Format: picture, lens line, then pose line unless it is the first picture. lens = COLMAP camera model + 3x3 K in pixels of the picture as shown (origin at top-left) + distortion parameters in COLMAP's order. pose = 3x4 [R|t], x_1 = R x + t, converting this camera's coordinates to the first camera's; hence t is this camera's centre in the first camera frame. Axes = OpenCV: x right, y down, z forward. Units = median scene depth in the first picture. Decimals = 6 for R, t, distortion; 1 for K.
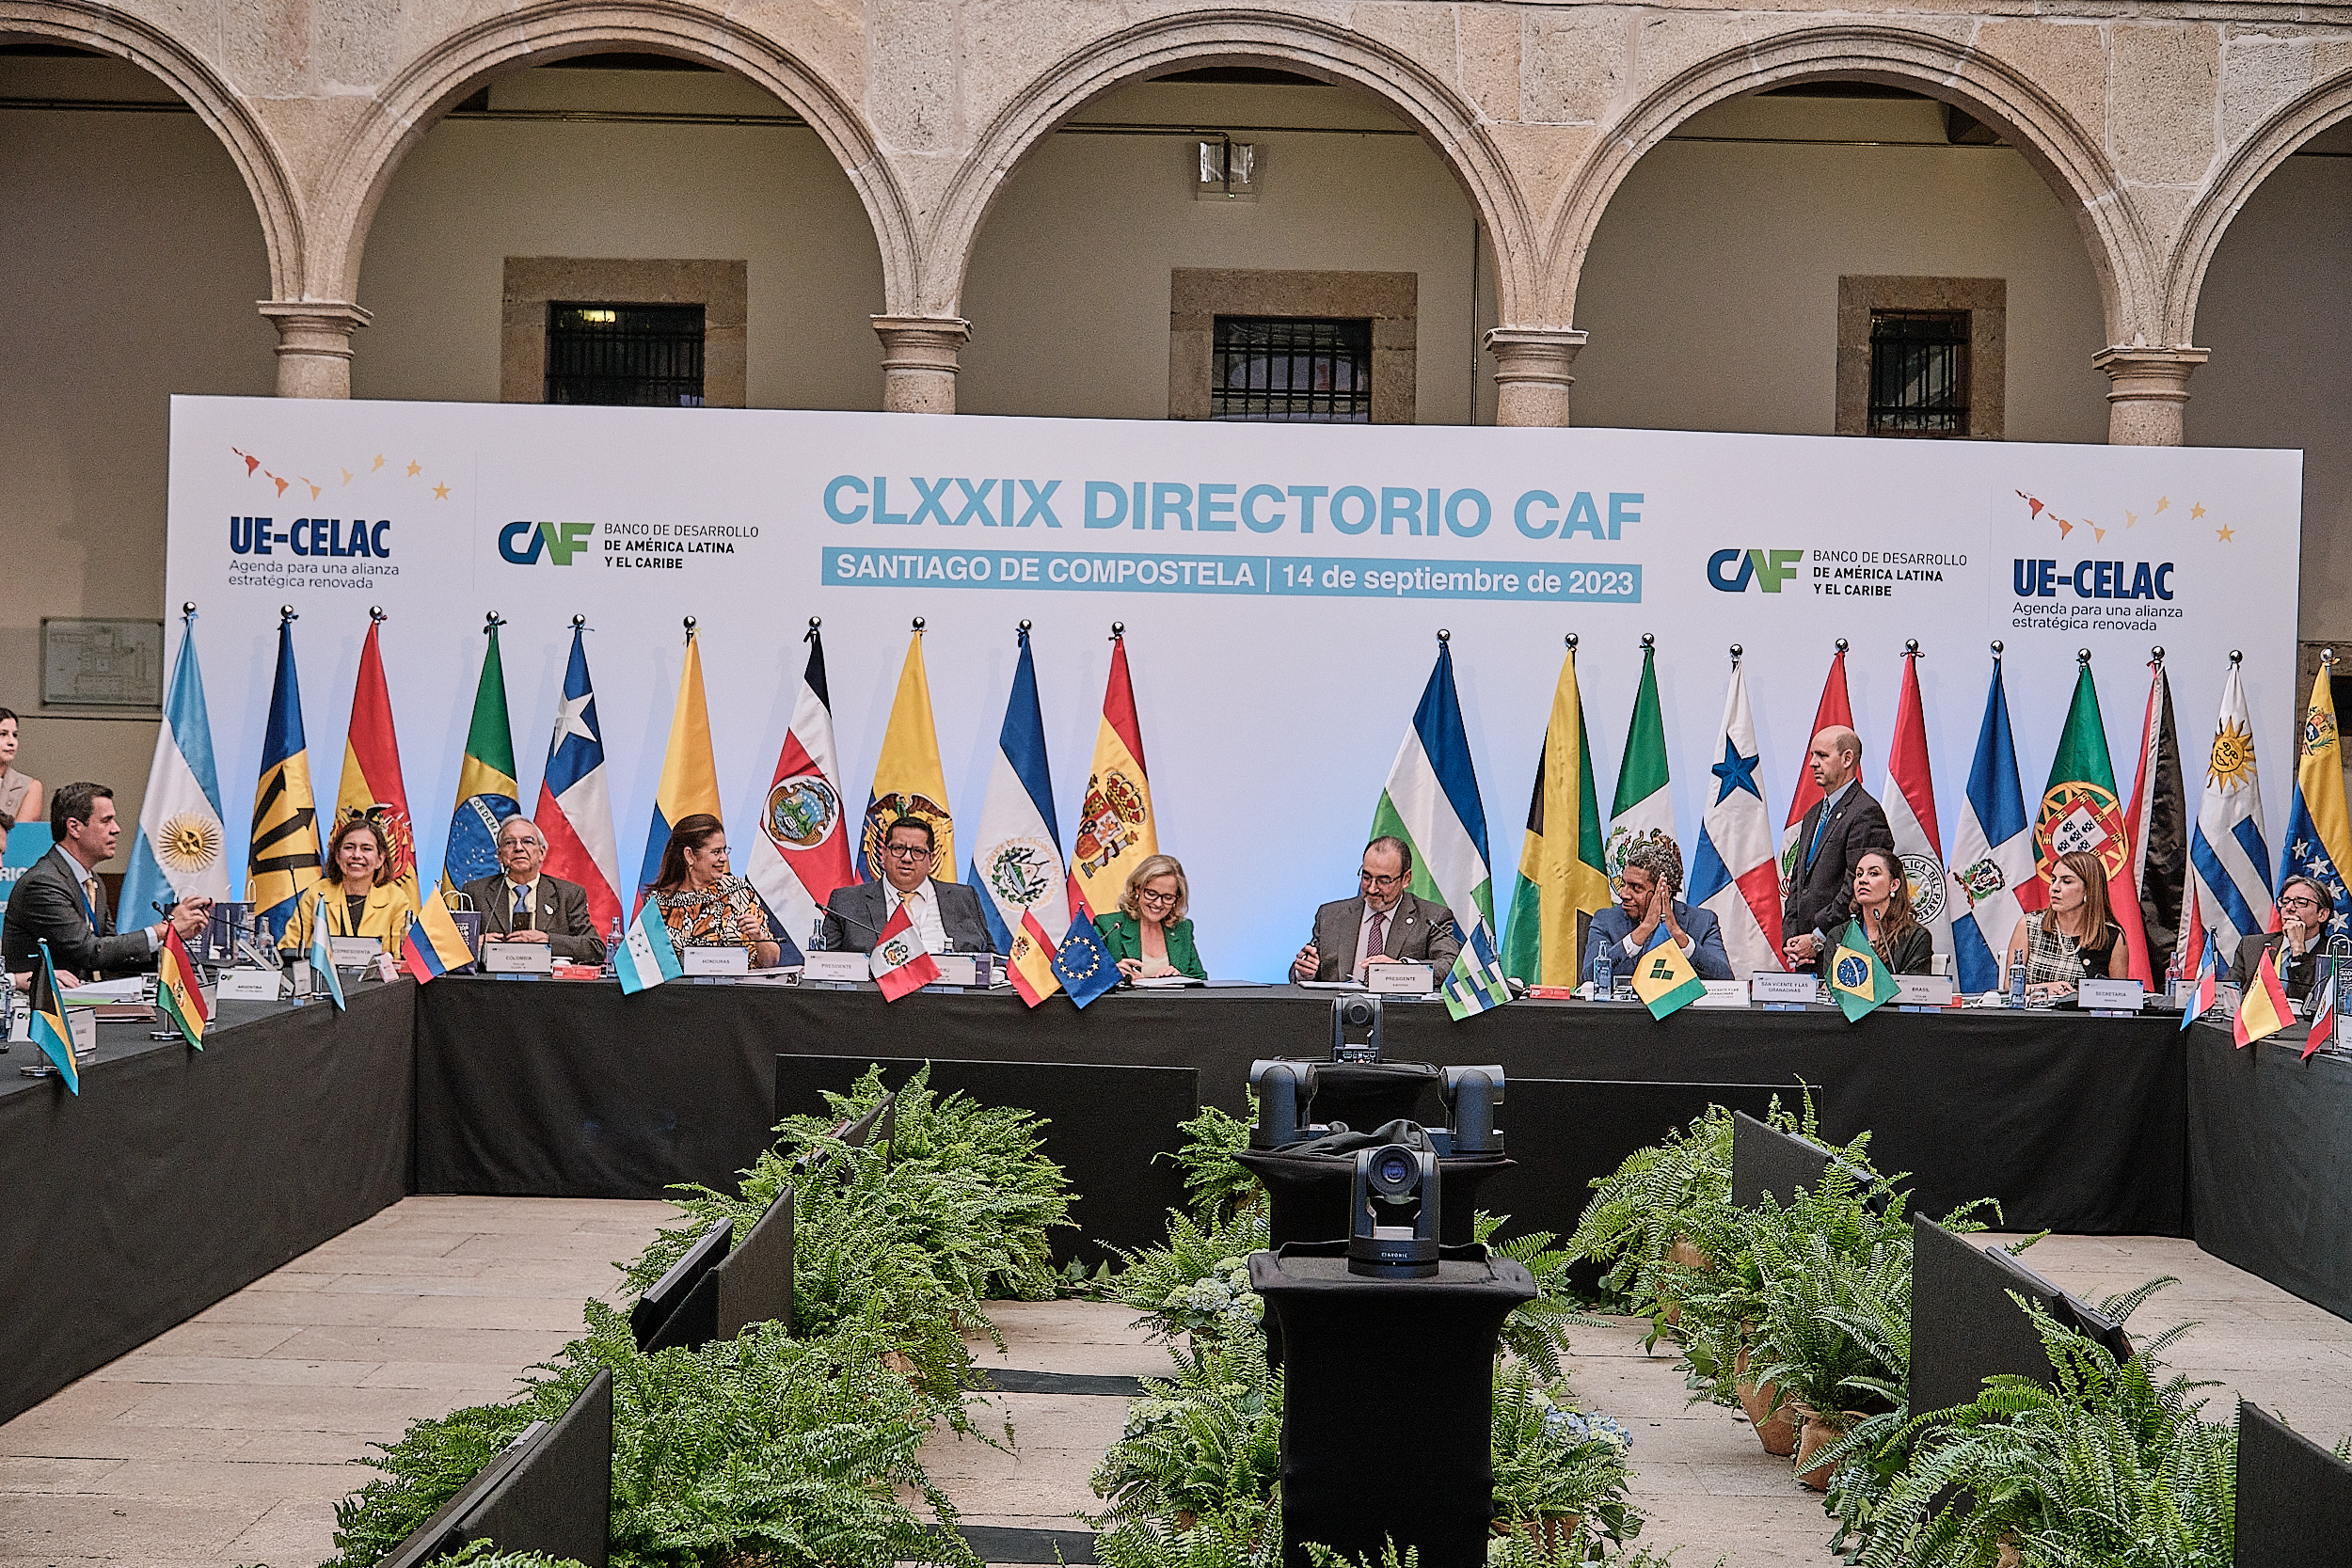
lens RADIAL K [[3783.4, 0, 1172.3], [0, 3783.4, 826.1], [0, 0, 1]] dist [0.004715, 0.000000]
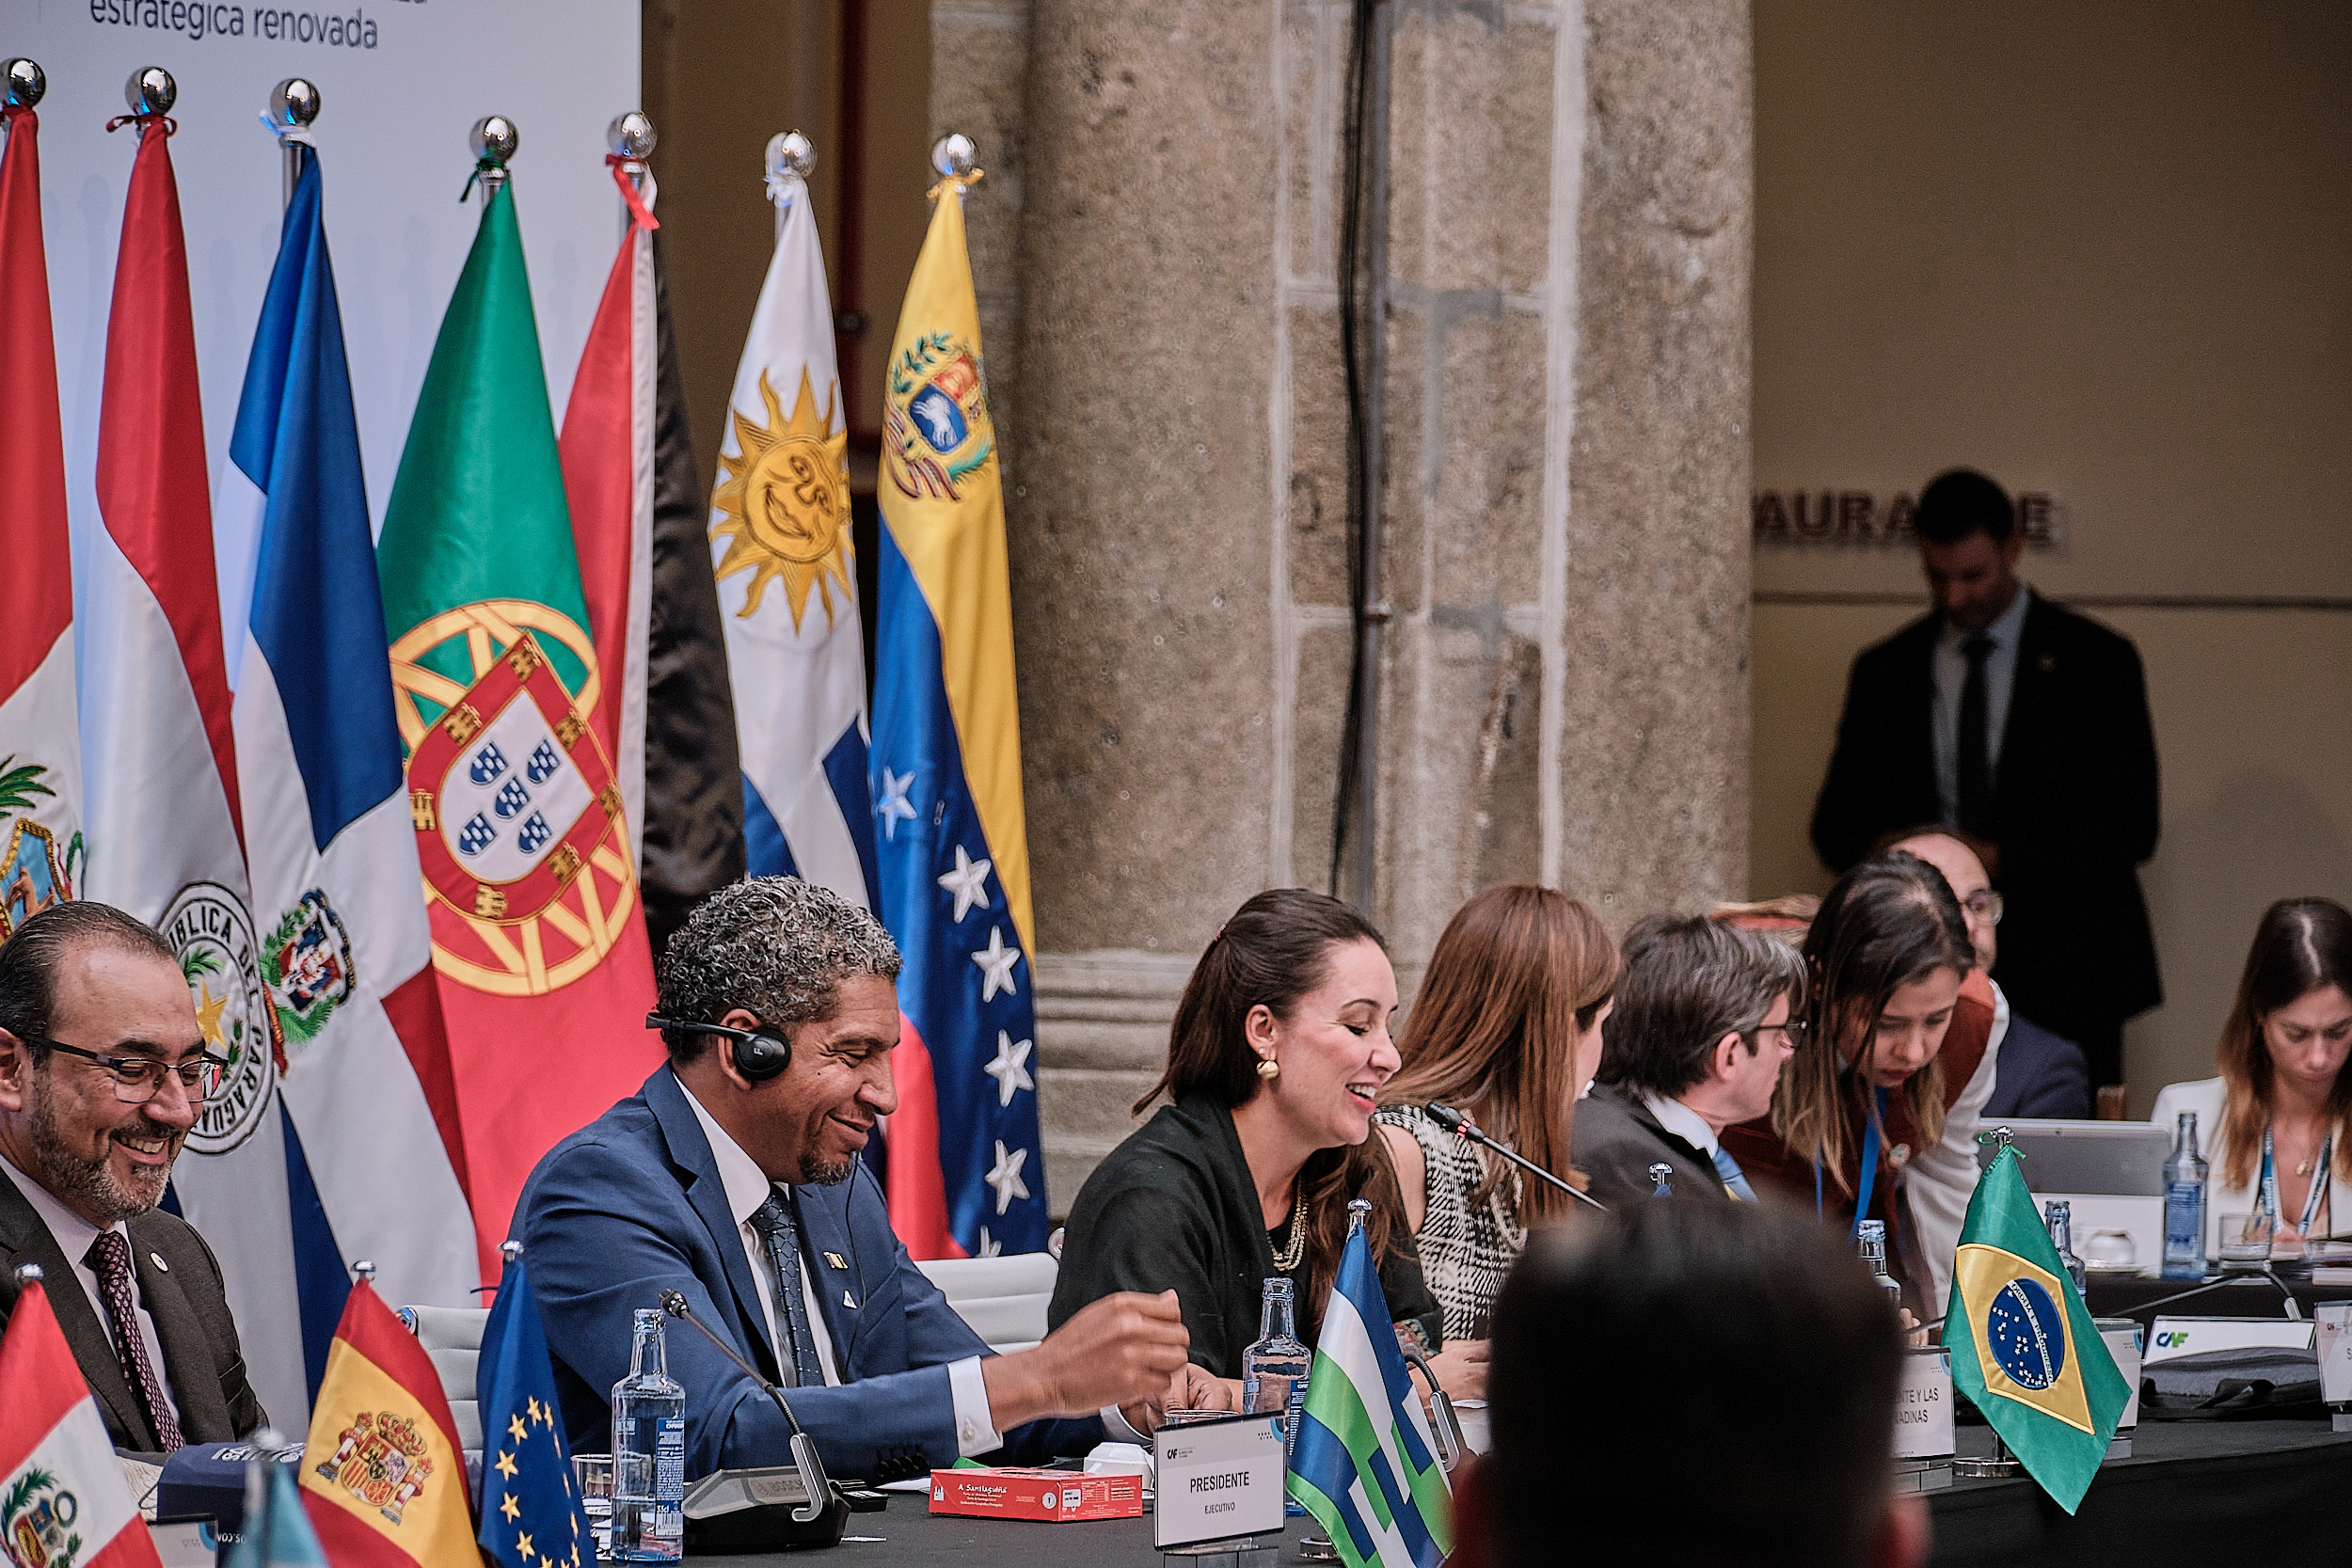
lens RADIAL K [[12432.7, 0, 1172.5], [0, 12432.7, 767.9], [0, 0, 1]] dist [-0.883186, 0.000000]
pose [[0.503051, -0.022716, 0.863958, -0.514492], [0.008519, 0.999736, 0.021326, -0.018249], [-0.864215, -0.003369, 0.503112, 0.503481]]
